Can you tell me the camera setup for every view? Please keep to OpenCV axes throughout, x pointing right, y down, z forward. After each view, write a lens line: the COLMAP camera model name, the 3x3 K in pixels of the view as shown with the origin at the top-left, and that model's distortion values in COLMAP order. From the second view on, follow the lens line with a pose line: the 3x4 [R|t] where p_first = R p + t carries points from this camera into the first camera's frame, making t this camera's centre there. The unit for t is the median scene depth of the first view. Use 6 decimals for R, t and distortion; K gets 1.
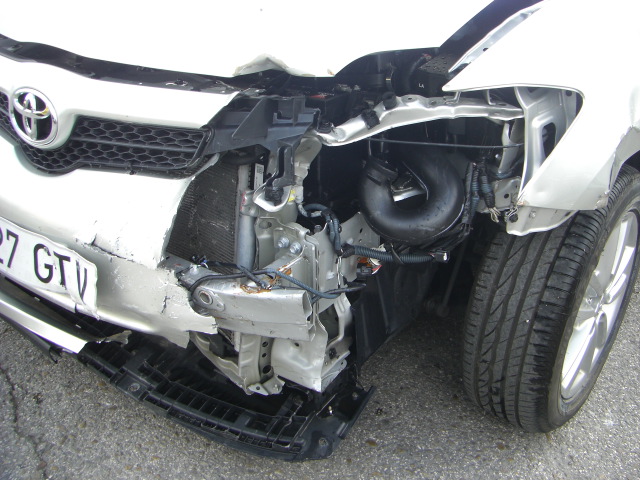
lens RADIAL K [[723.0, 0, 350.9], [0, 723.0, 199.4], [0, 0, 1]] dist [-0.186093, 0.131478]
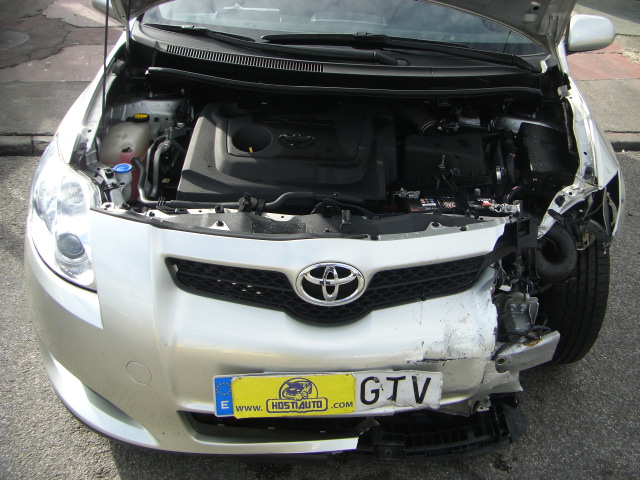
lens RADIAL K [[723.0, 0, 350.9], [0, 723.0, 199.4], [0, 0, 1]] dist [-0.186093, 0.131478]
pose [[0.798122, -0.268018, 0.539599, -1.080492], [0.234373, 0.963178, 0.131748, -0.421627], [-0.555041, 0.021317, 0.831550, -0.053004]]
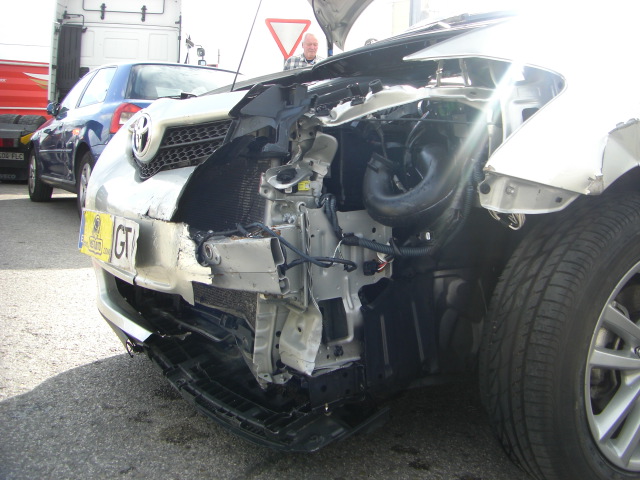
lens RADIAL K [[723.0, 0, 350.9], [0, 723.0, 199.4], [0, 0, 1]] dist [-0.186093, 0.131478]
pose [[0.911702, -0.006840, -0.410795, 0.447442], [-0.142802, 0.932247, -0.332451, 0.382584], [0.385236, 0.361759, 0.848954, 0.074677]]
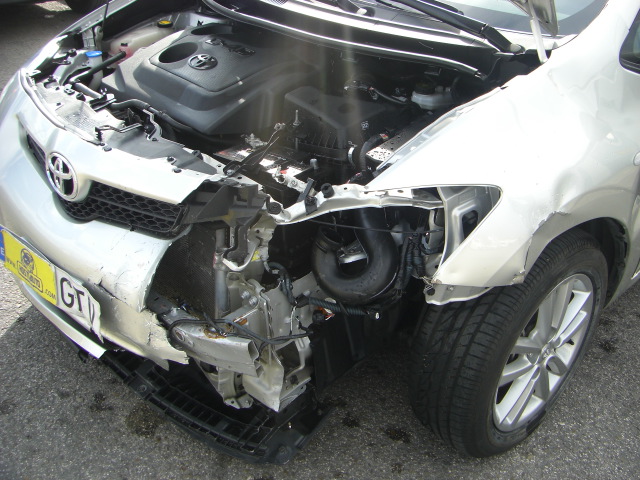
lens RADIAL K [[723.0, 0, 350.9], [0, 723.0, 199.4], [0, 0, 1]] dist [-0.186093, 0.131478]
pose [[0.987927, 0.057418, -0.143885, 0.246999], [-0.049217, 0.996989, 0.059929, -0.181791], [0.146893, -0.052124, 0.987778, -0.176454]]
